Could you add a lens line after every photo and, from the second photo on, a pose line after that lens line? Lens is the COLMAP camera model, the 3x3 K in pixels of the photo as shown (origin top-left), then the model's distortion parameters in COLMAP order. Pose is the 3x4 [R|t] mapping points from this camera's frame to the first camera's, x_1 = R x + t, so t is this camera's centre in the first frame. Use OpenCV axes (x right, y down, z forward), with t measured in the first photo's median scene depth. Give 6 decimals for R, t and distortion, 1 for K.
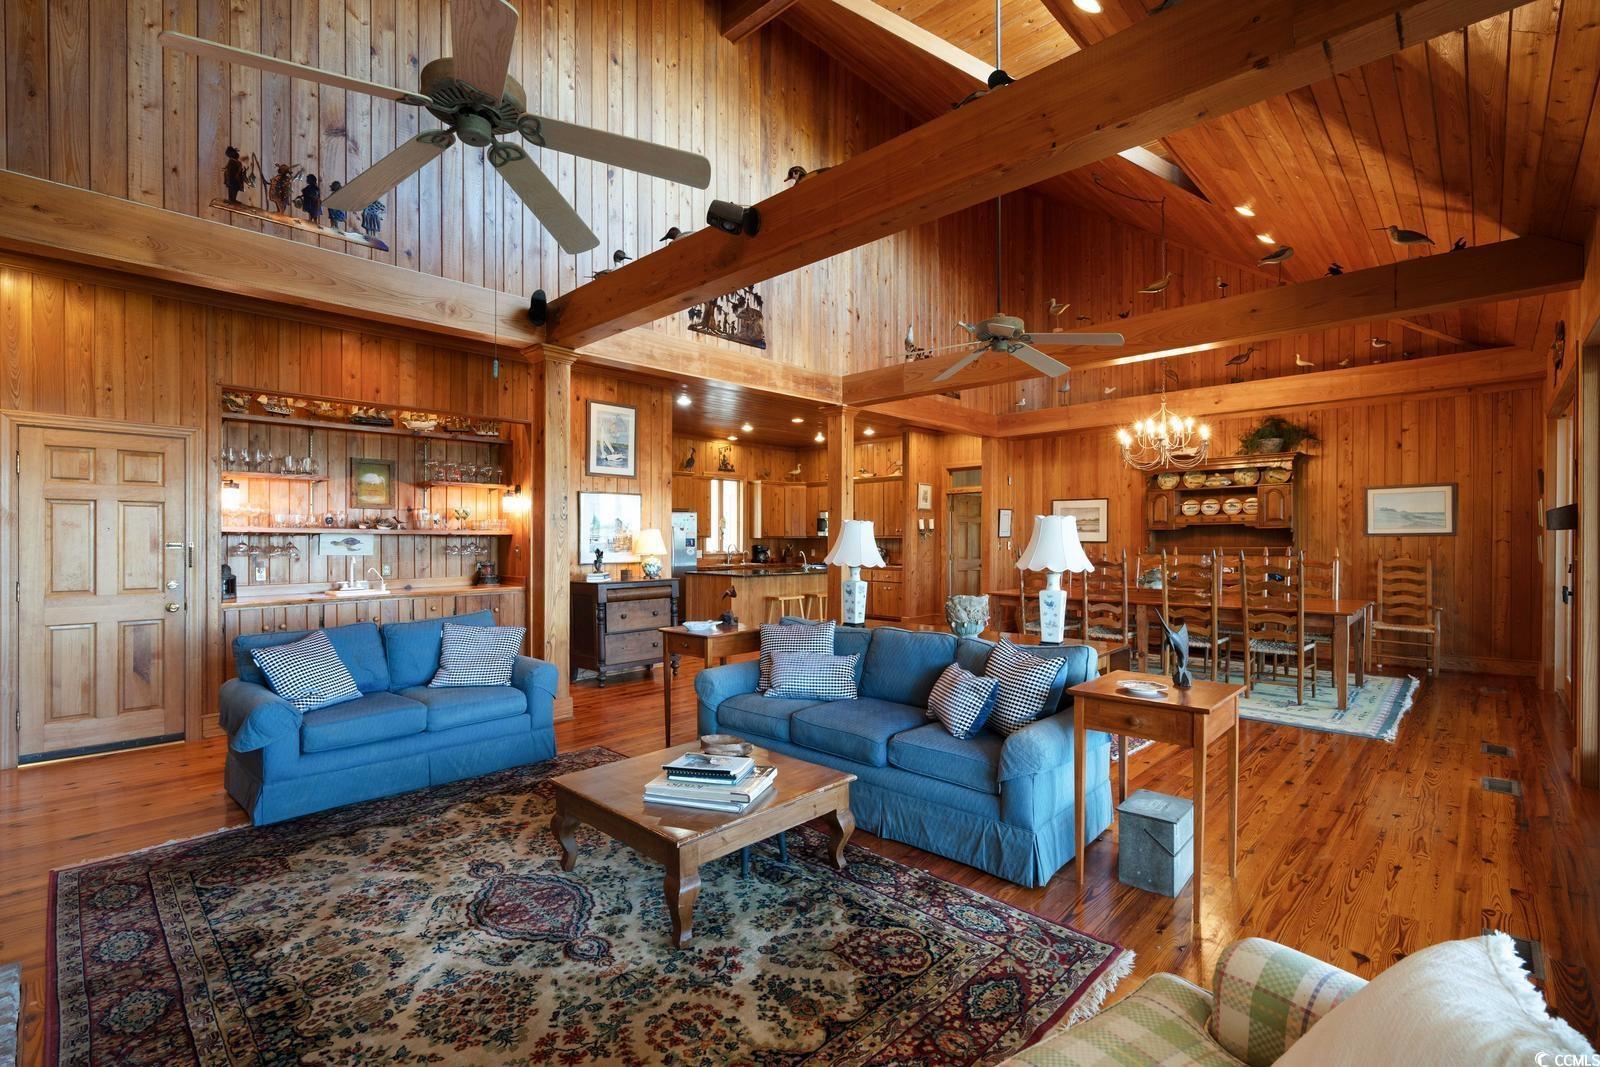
lens RADIAL K [[721.3, 0, 806.5], [0, 721.3, 534.8], [0, 0, 1]] dist [-0.001844, -0.000015]
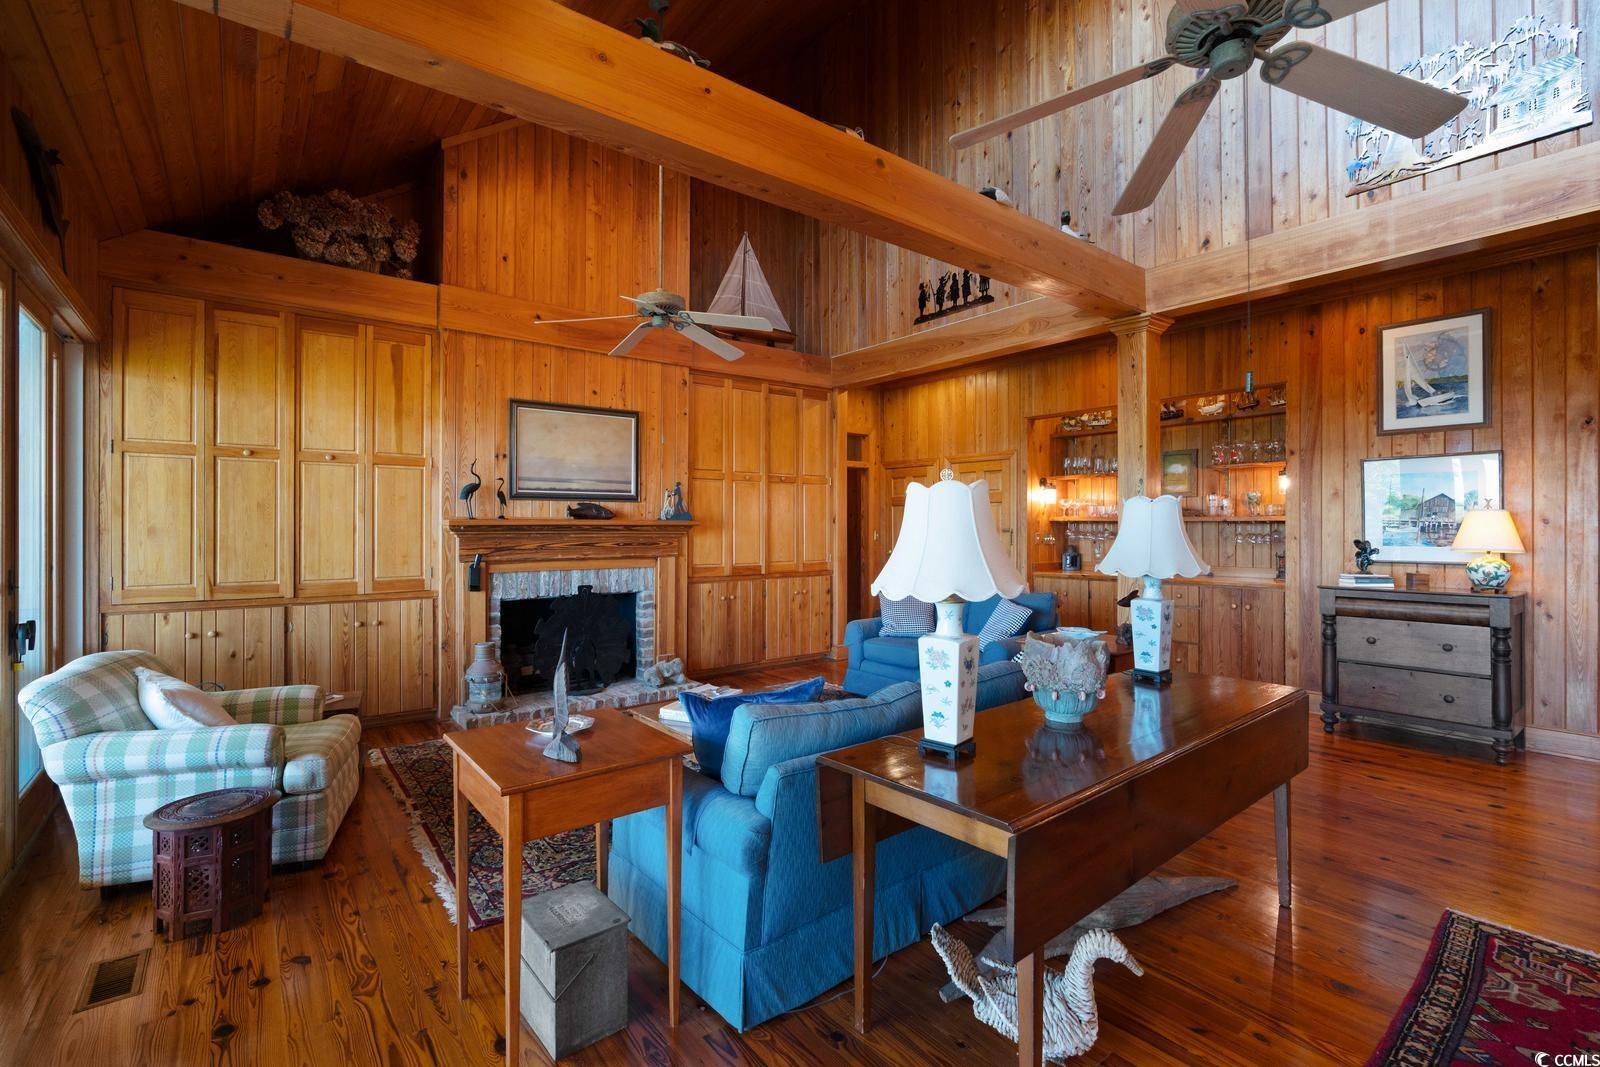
lens RADIAL K [[721.3, 0, 803.6], [0, 721.3, 528.6], [0, 0, 1]] dist [-0.001844, -0.000015]
pose [[-0.144076, 0.006141, -0.989548, 0.505679], [0.008346, 0.999953, 0.004990, 0.000021], [0.989531, -0.007540, -0.144120, 0.585844]]
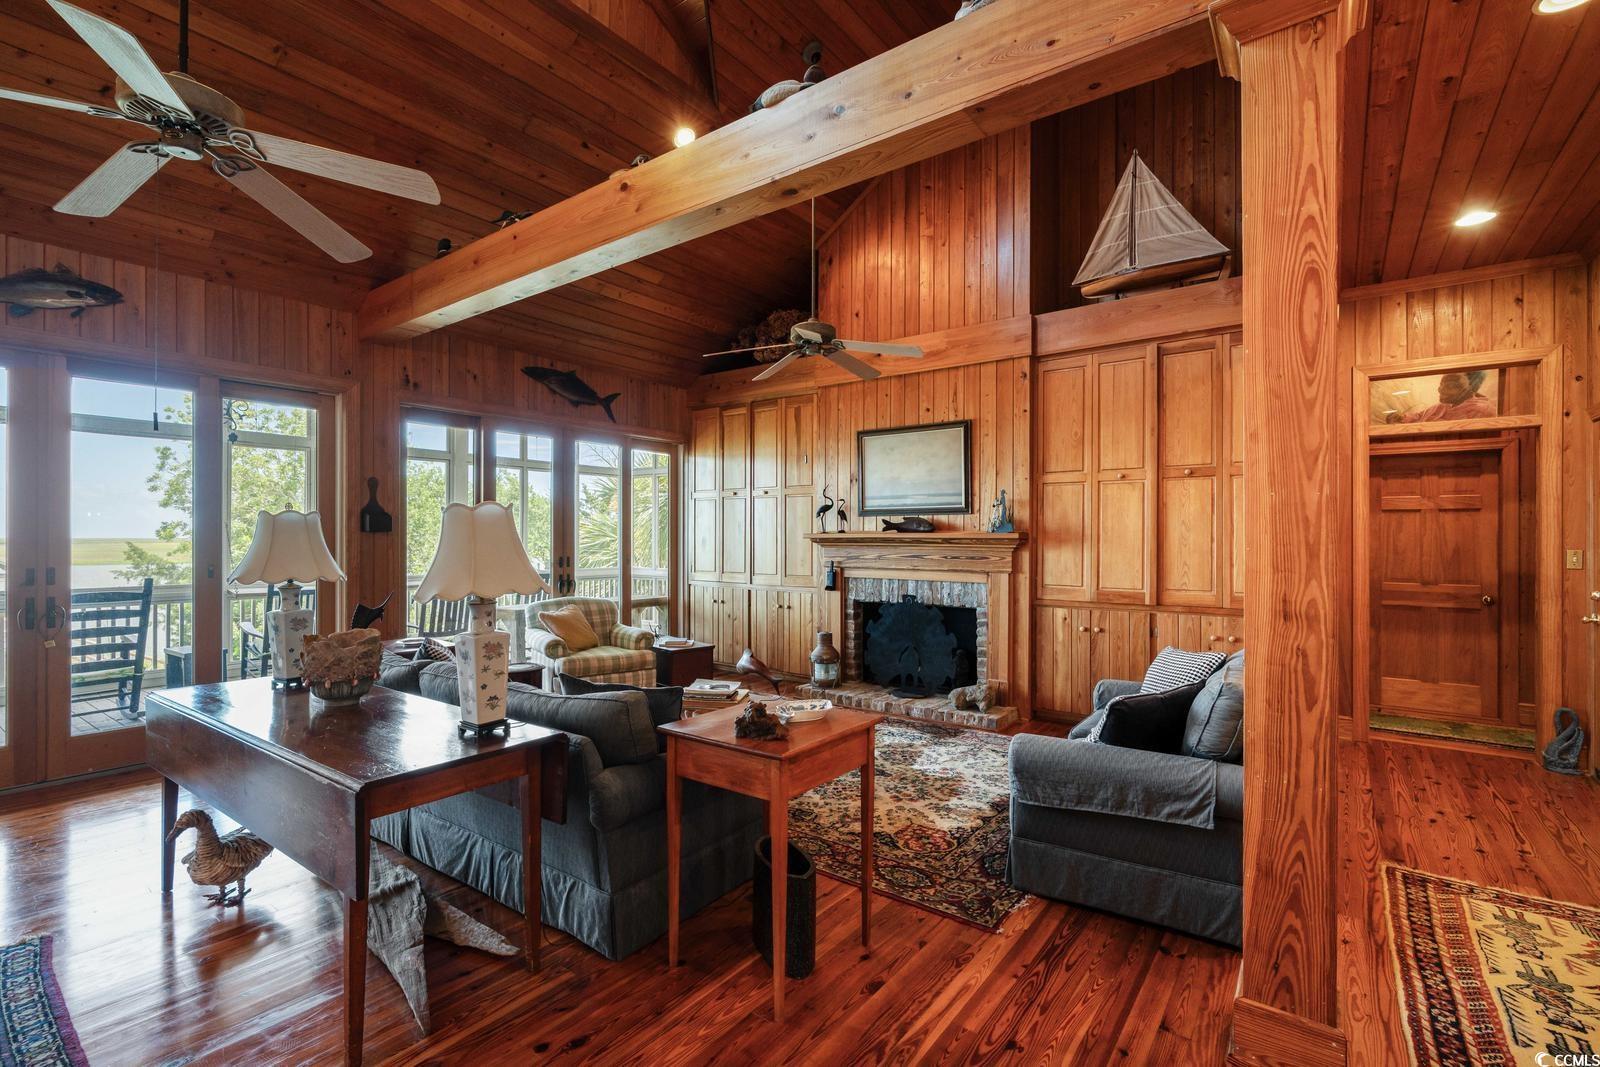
lens RADIAL K [[721.3, 0, 806.0], [0, 721.3, 542.2], [0, 0, 1]] dist [-0.001844, -0.000015]
pose [[-0.992988, -0.000107, -0.118216, -0.065180], [0.000273, 0.999995, -0.003197, 0.006281], [0.118216, -0.003207, -0.992983, 1.090928]]
